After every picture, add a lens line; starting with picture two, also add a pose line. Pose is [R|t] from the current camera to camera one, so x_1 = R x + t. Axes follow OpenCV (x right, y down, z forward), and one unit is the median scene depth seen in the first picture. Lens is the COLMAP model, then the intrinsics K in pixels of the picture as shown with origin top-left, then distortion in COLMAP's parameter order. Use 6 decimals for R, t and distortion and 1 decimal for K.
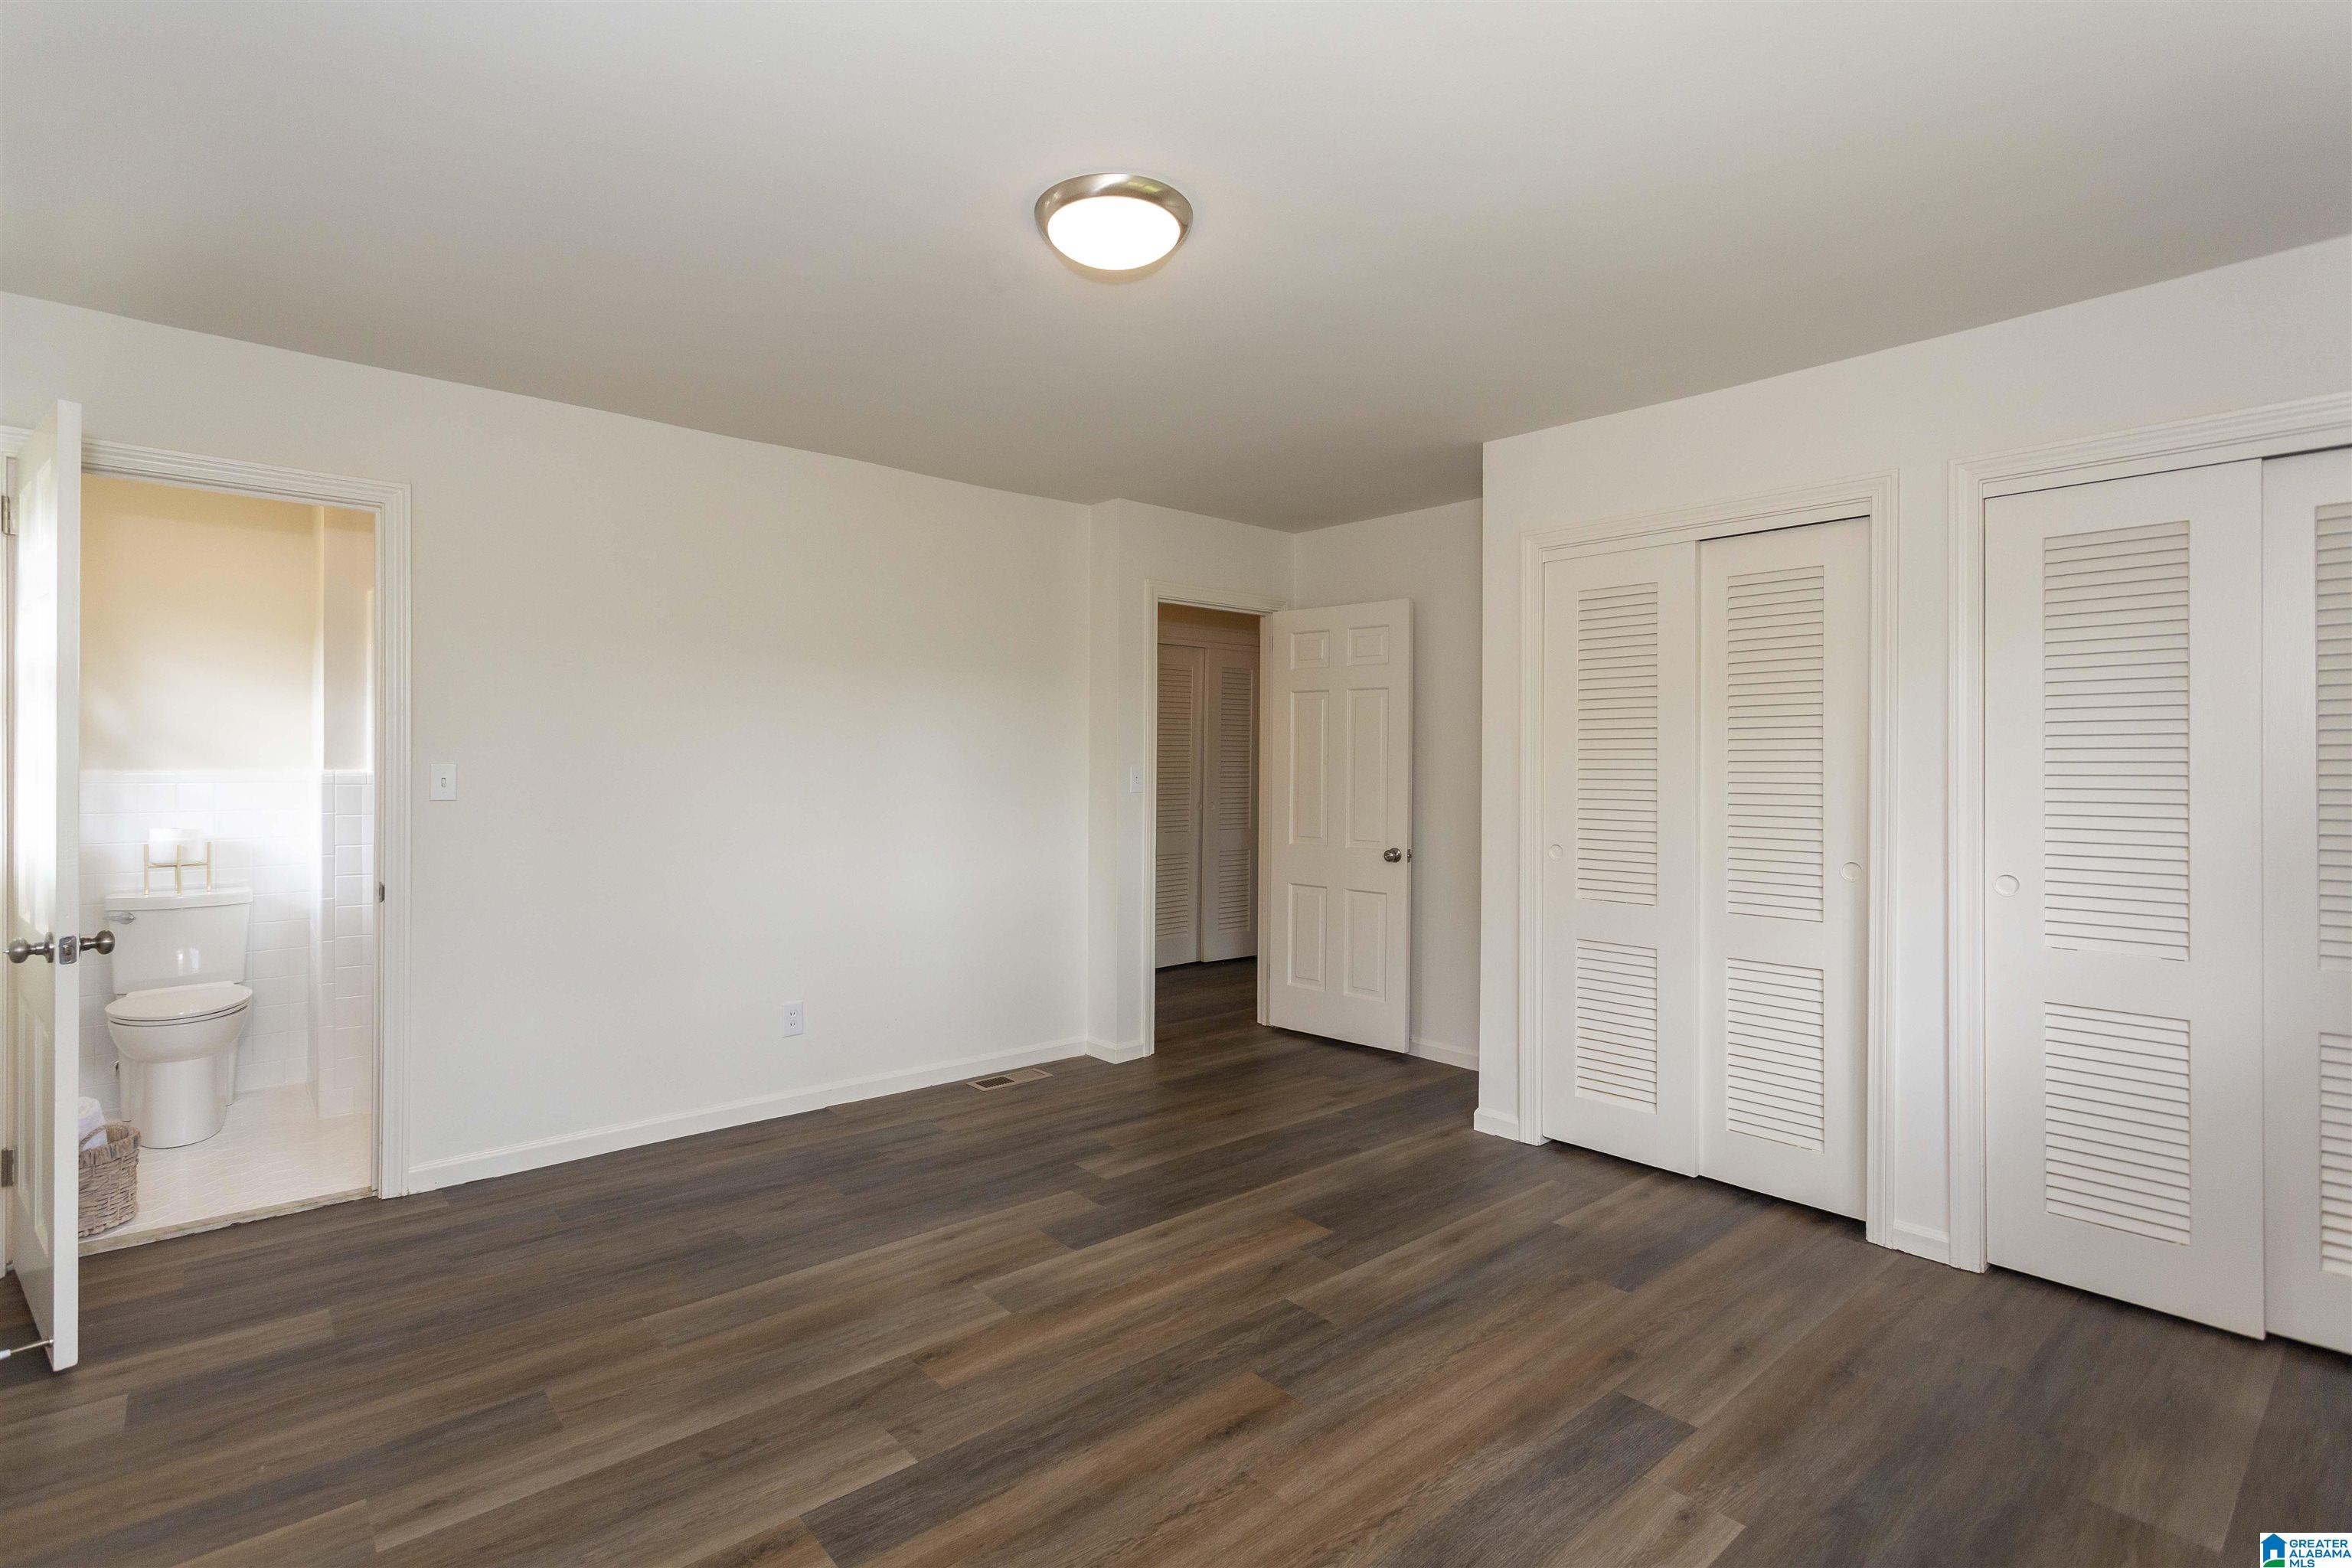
lens RADIAL K [[1136.4, 0, 1174.0], [0, 1136.4, 757.3], [0, 0, 1]] dist [0.003717, 0.000257]
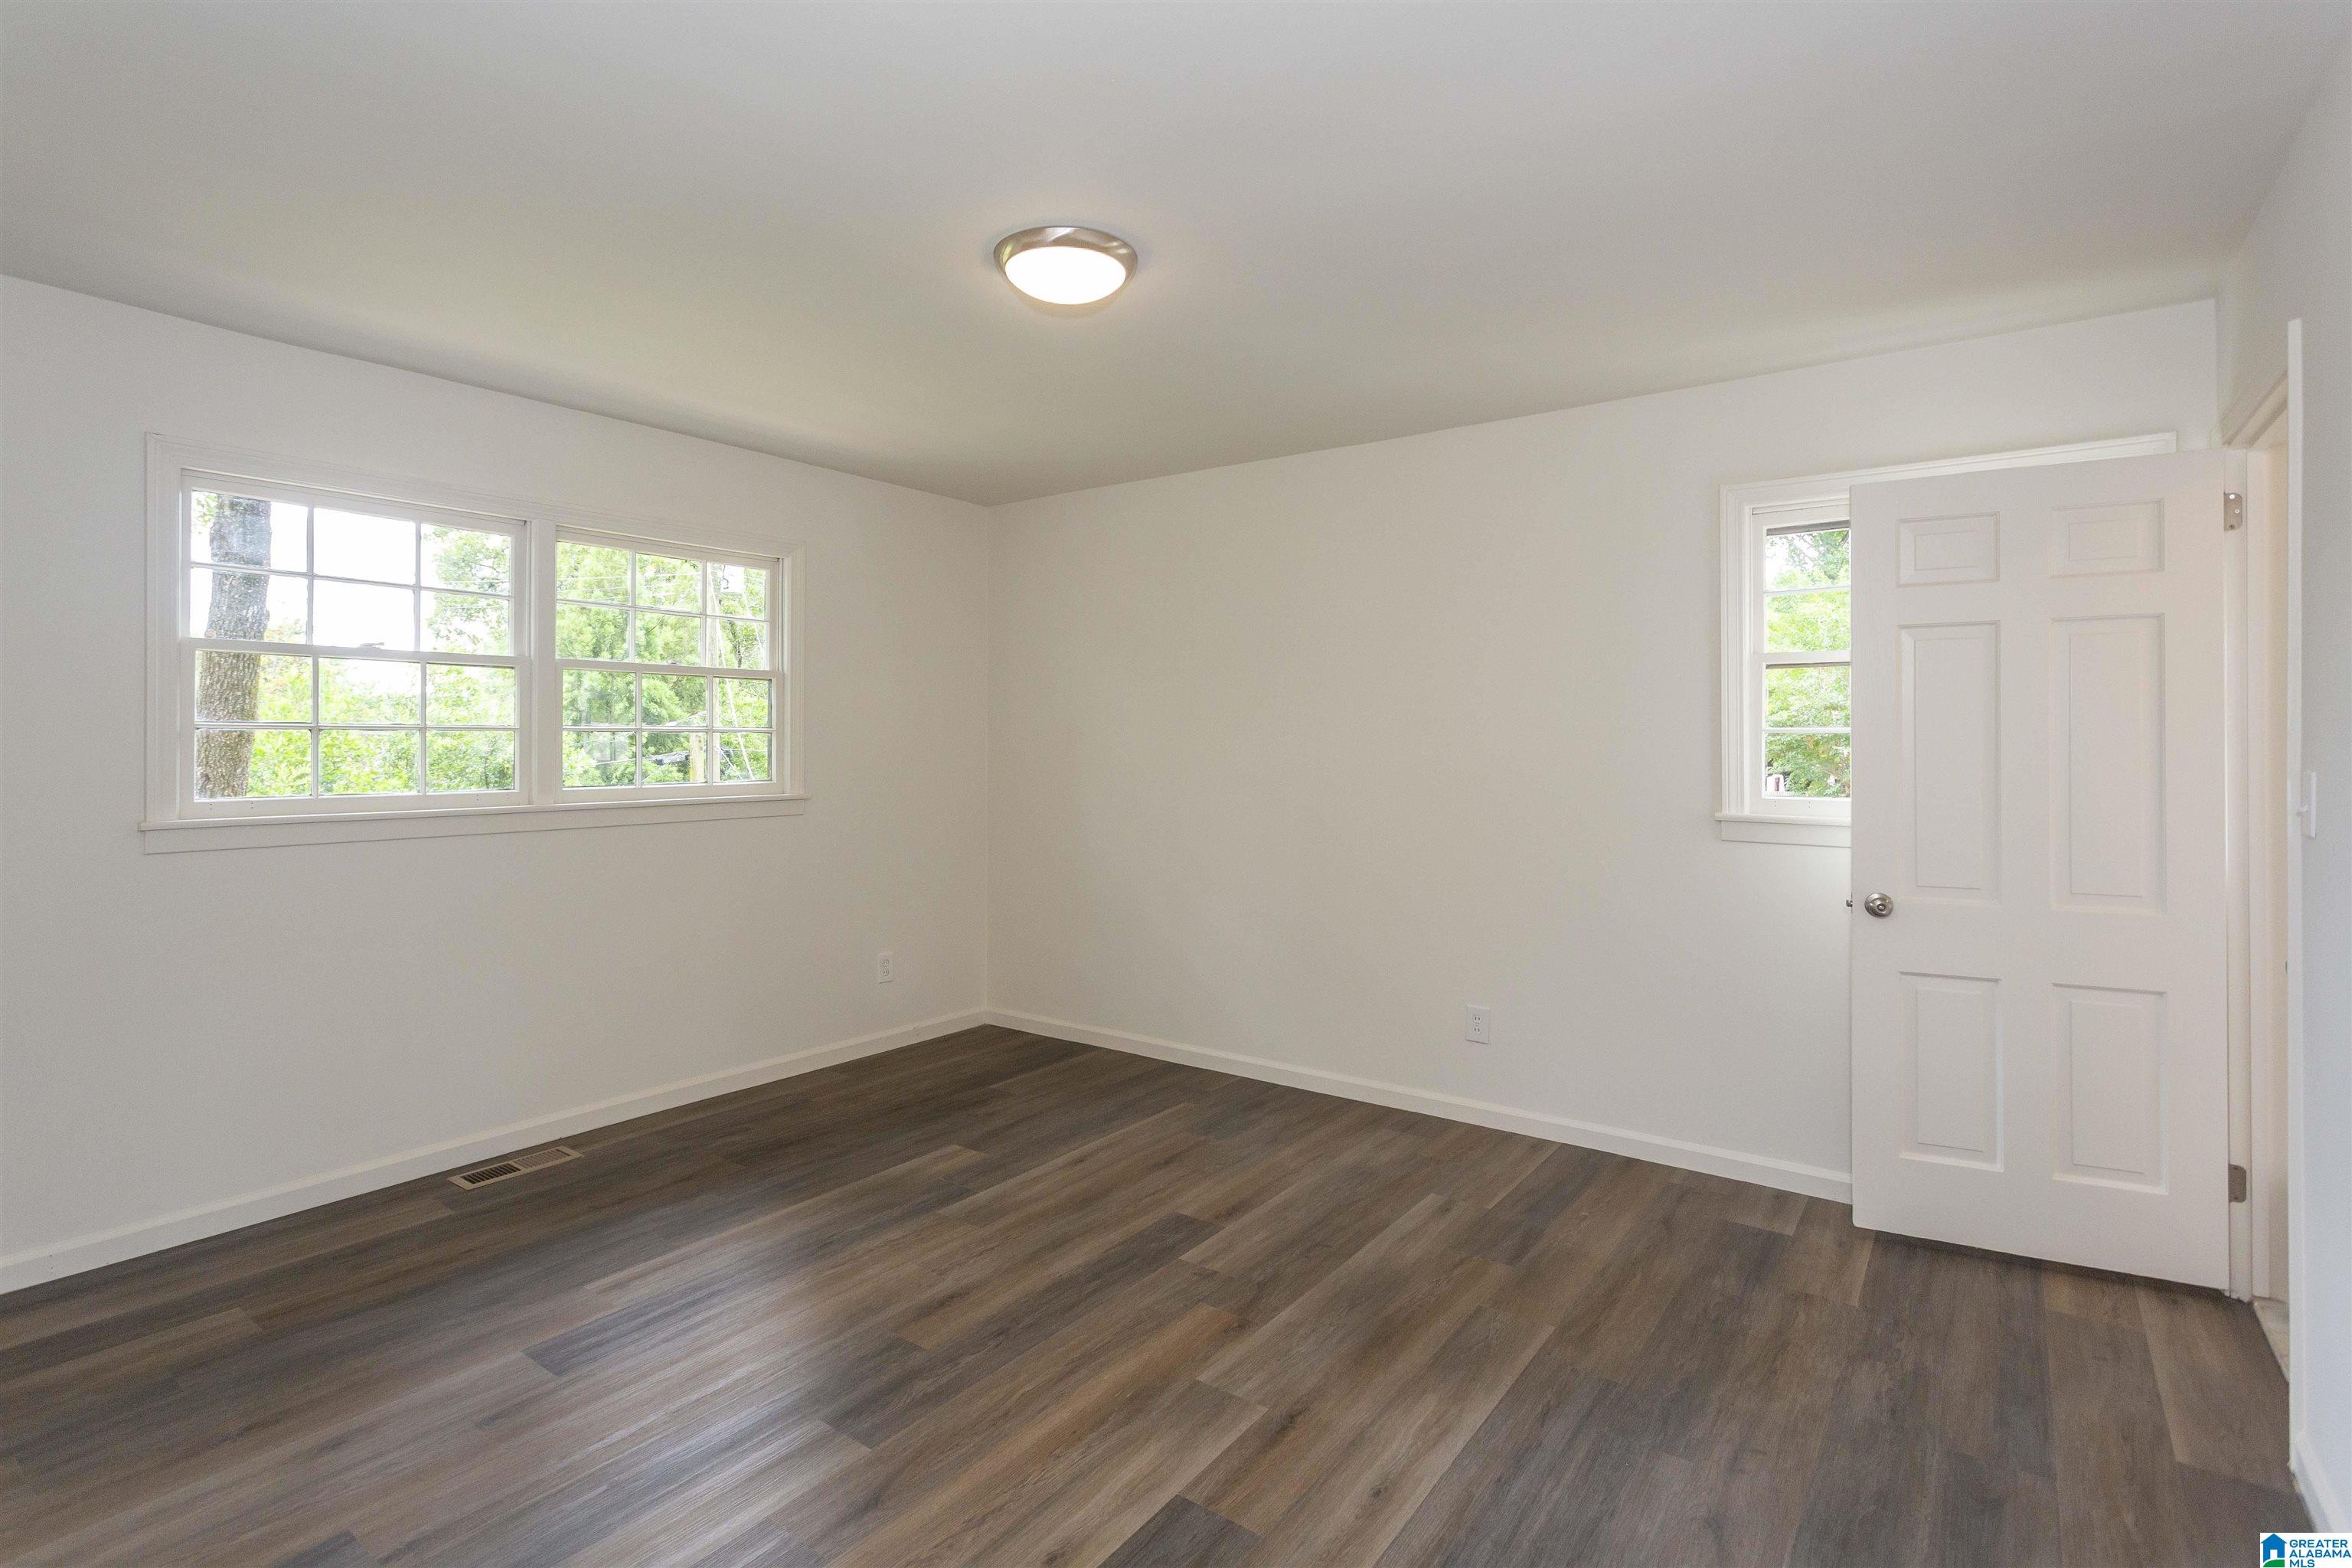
lens RADIAL K [[1136.4, 0, 1174.0], [0, 1136.4, 757.3], [0, 0, 1]] dist [0.003717, 0.000257]
pose [[-0.975542, -0.008228, -0.219659, 0.079989], [-0.007834, 0.999966, -0.002663, 0.007054], [0.219673, -0.000877, -0.975573, 2.046622]]
